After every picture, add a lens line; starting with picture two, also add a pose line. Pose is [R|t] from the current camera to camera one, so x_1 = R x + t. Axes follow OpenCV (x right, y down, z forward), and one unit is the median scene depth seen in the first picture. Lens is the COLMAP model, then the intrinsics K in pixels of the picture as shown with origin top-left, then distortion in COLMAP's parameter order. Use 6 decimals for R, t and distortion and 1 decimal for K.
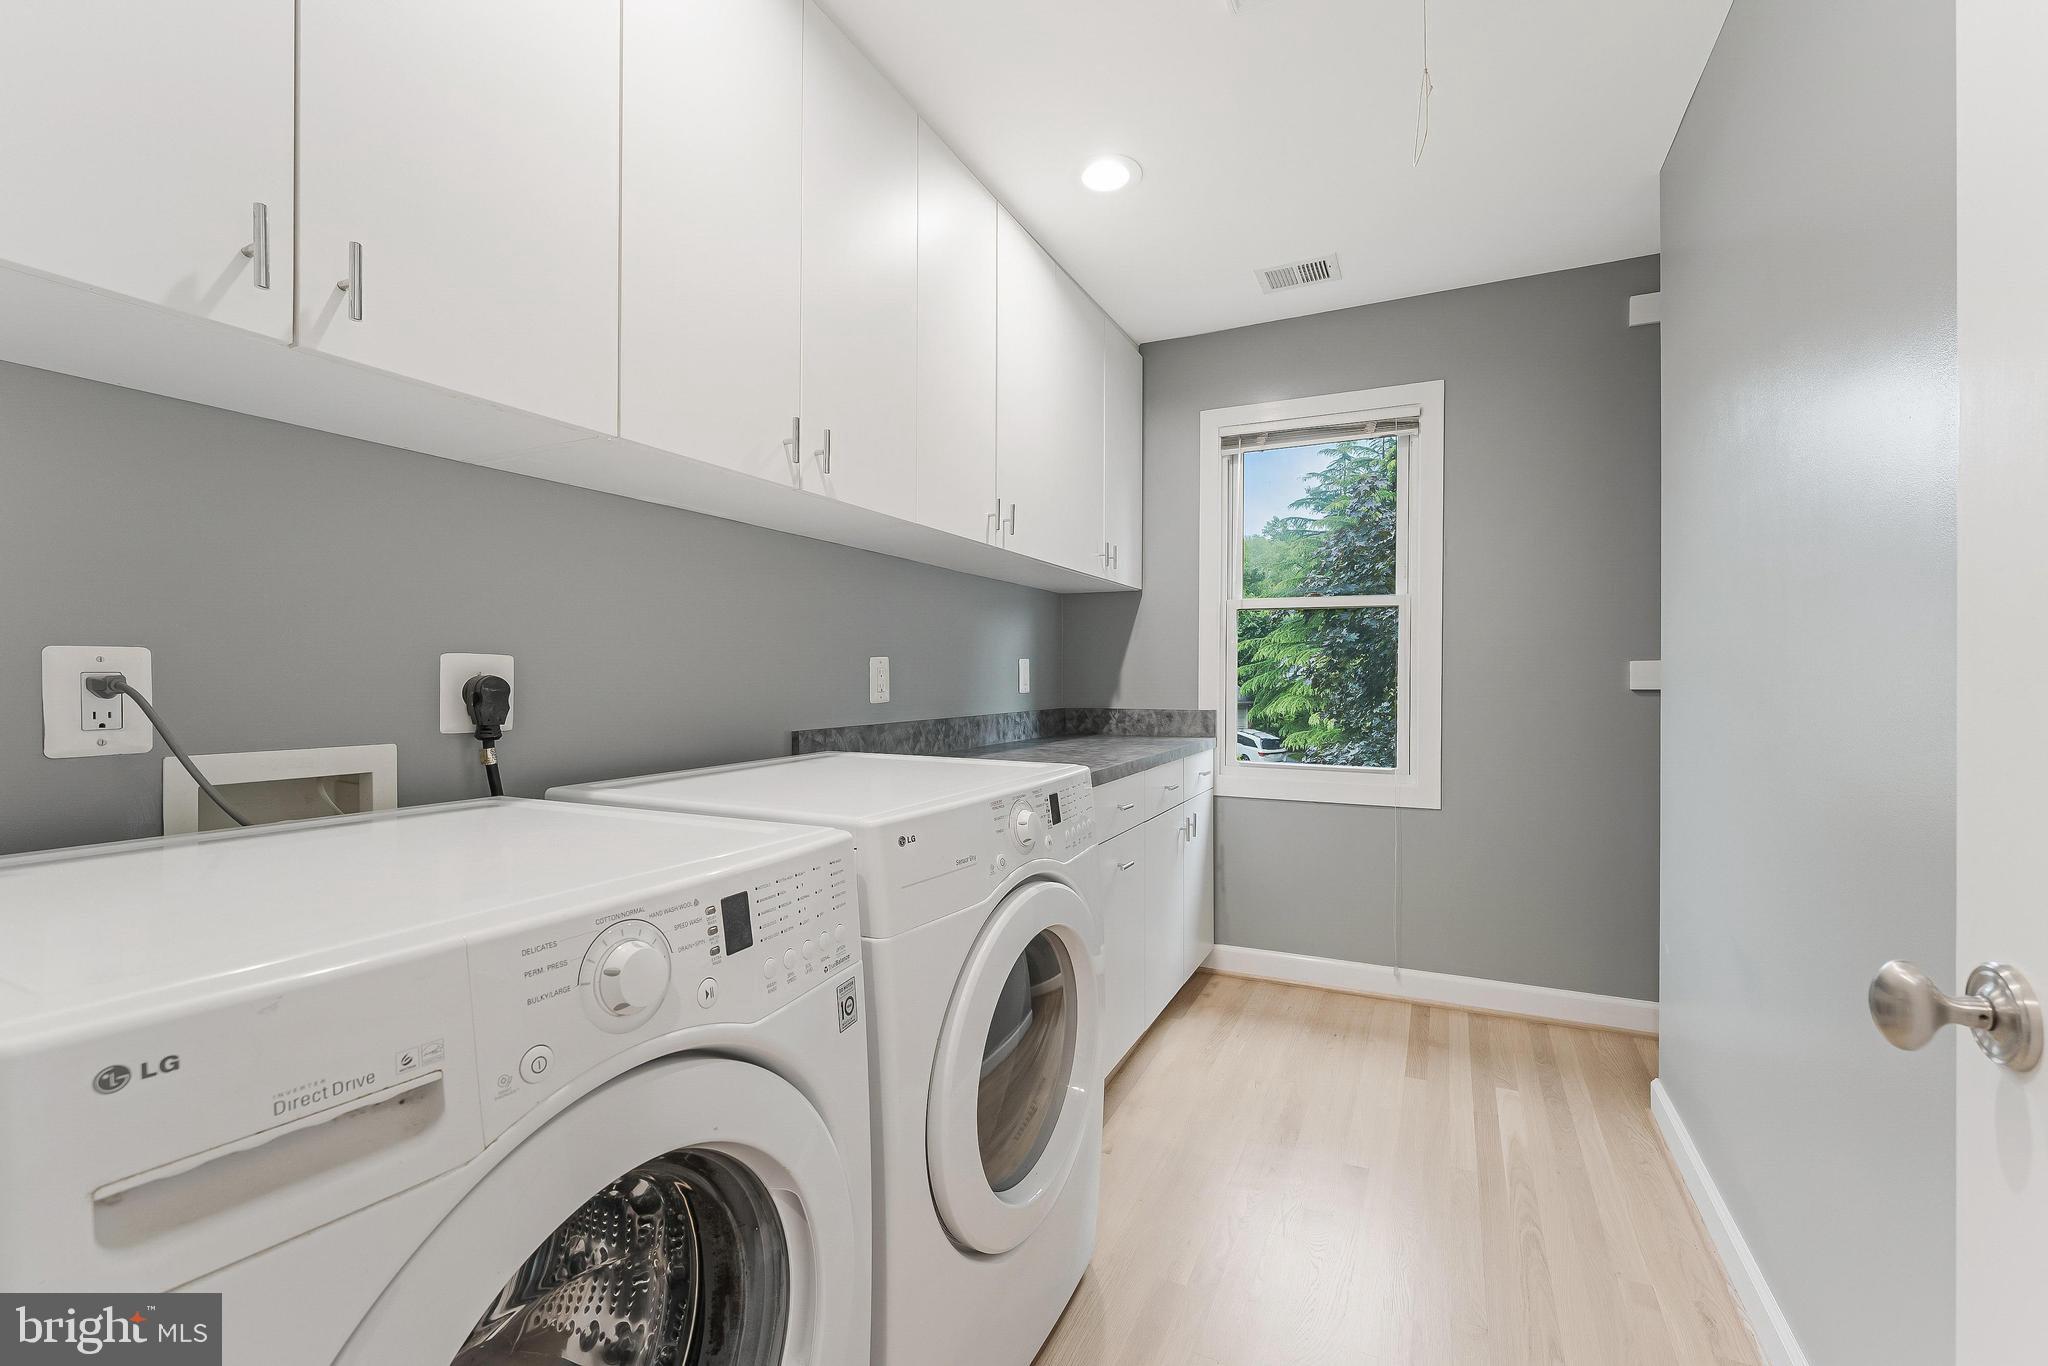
lens RADIAL K [[841.0, 0, 1030.8], [0, 841.0, 689.6], [0, 0, 1]] dist [-0.000869, -0.000287]
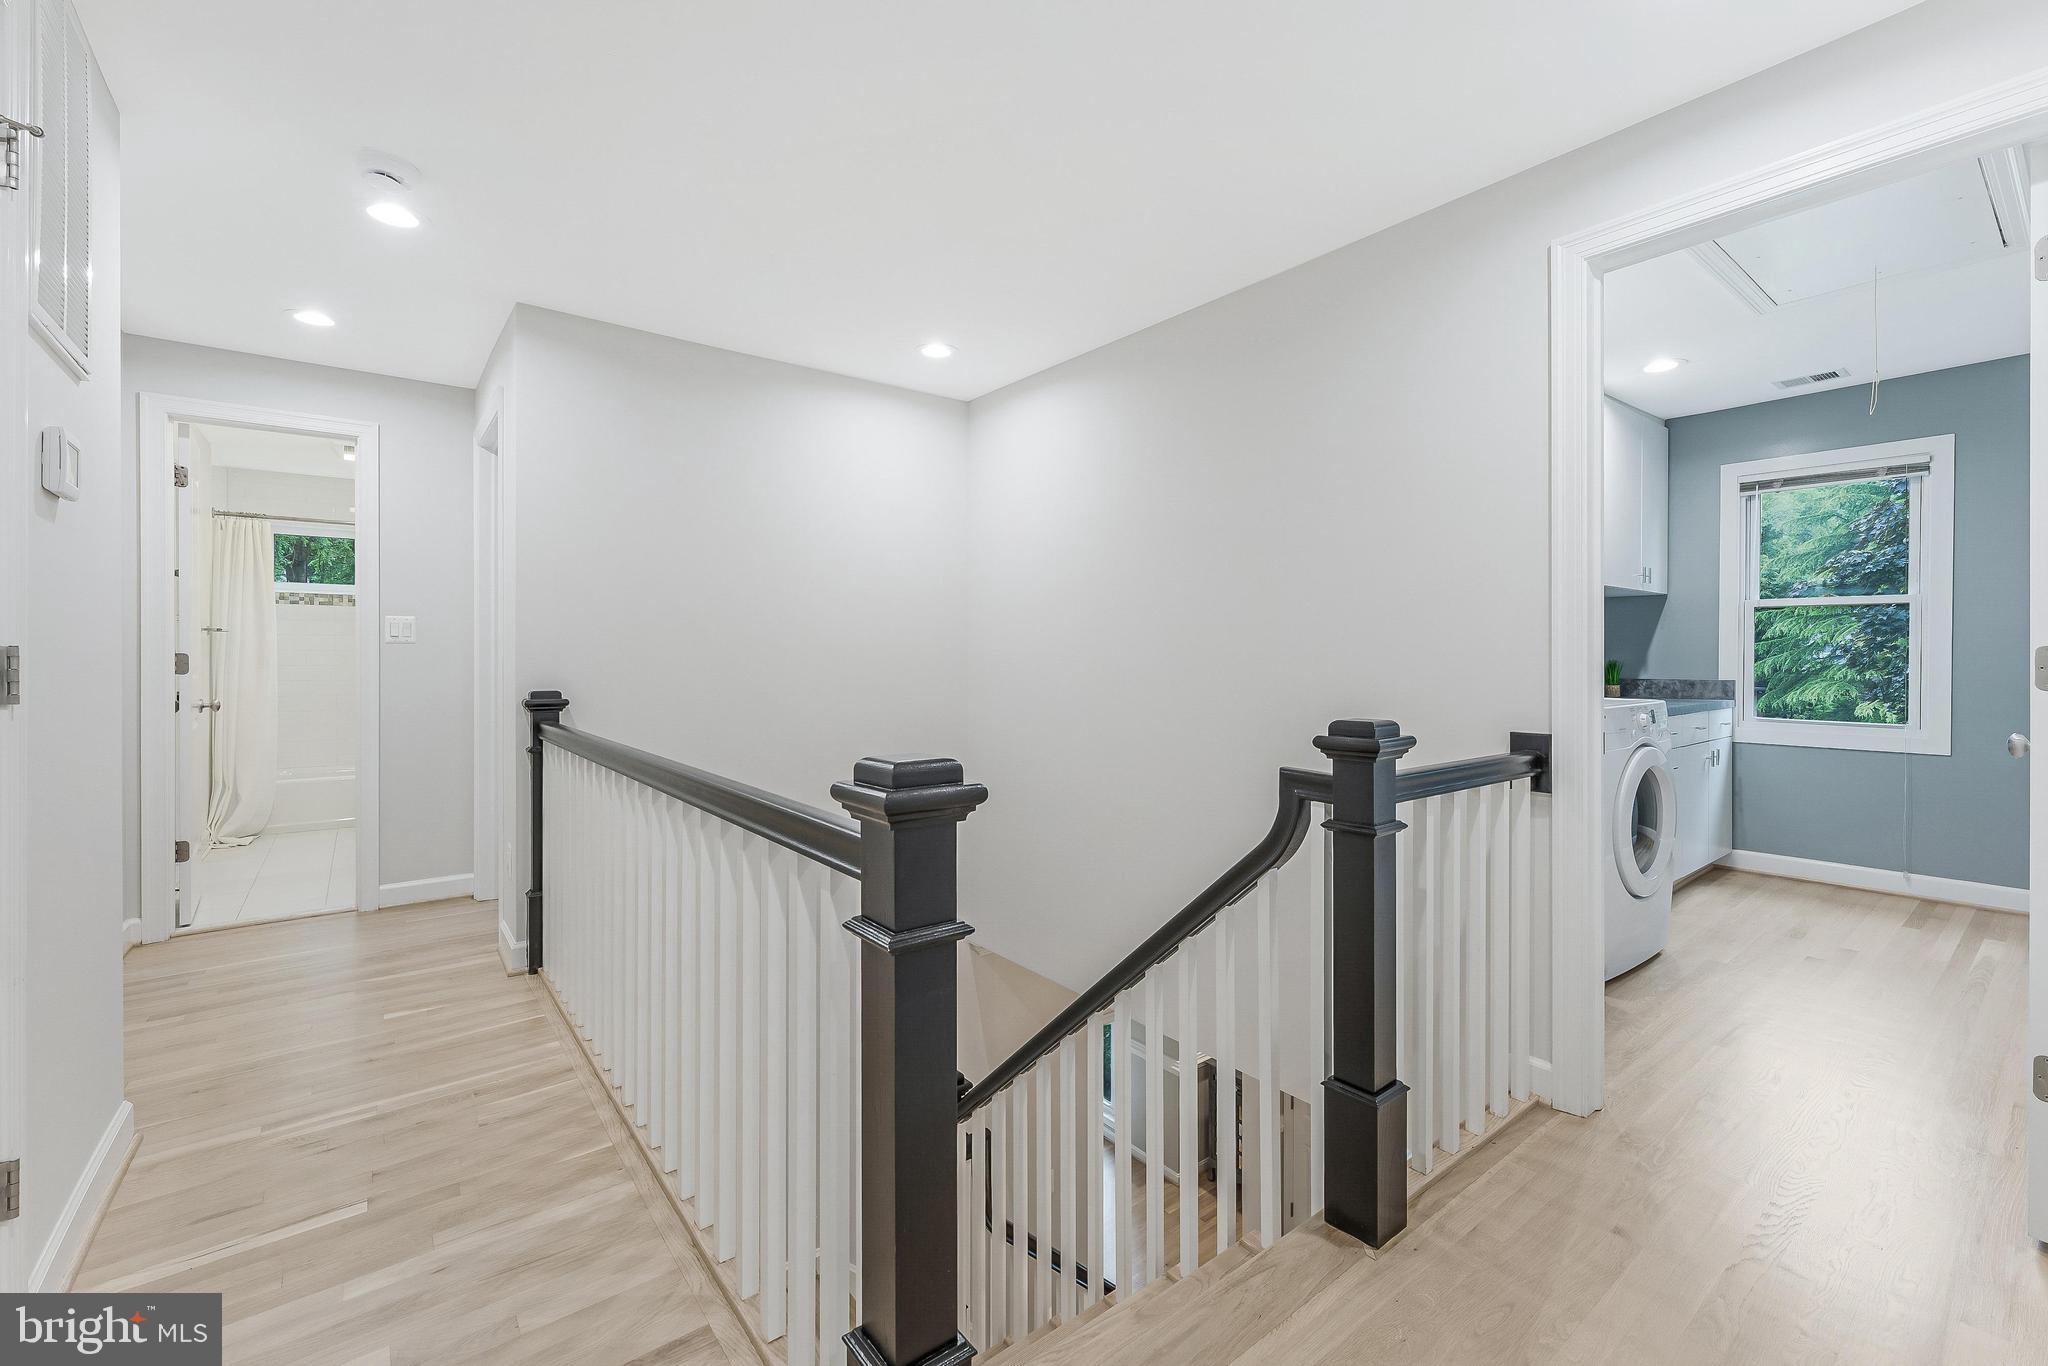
lens RADIAL K [[841.0, 0, 1017.8], [0, 841.0, 665.2], [0, 0, 1]] dist [-0.000869, -0.000287]
pose [[0.892313, 0.003635, -0.451402, -0.210332], [-0.006337, 0.999970, -0.004474, 0.013108], [0.451373, 0.006853, 0.892309, -0.775128]]
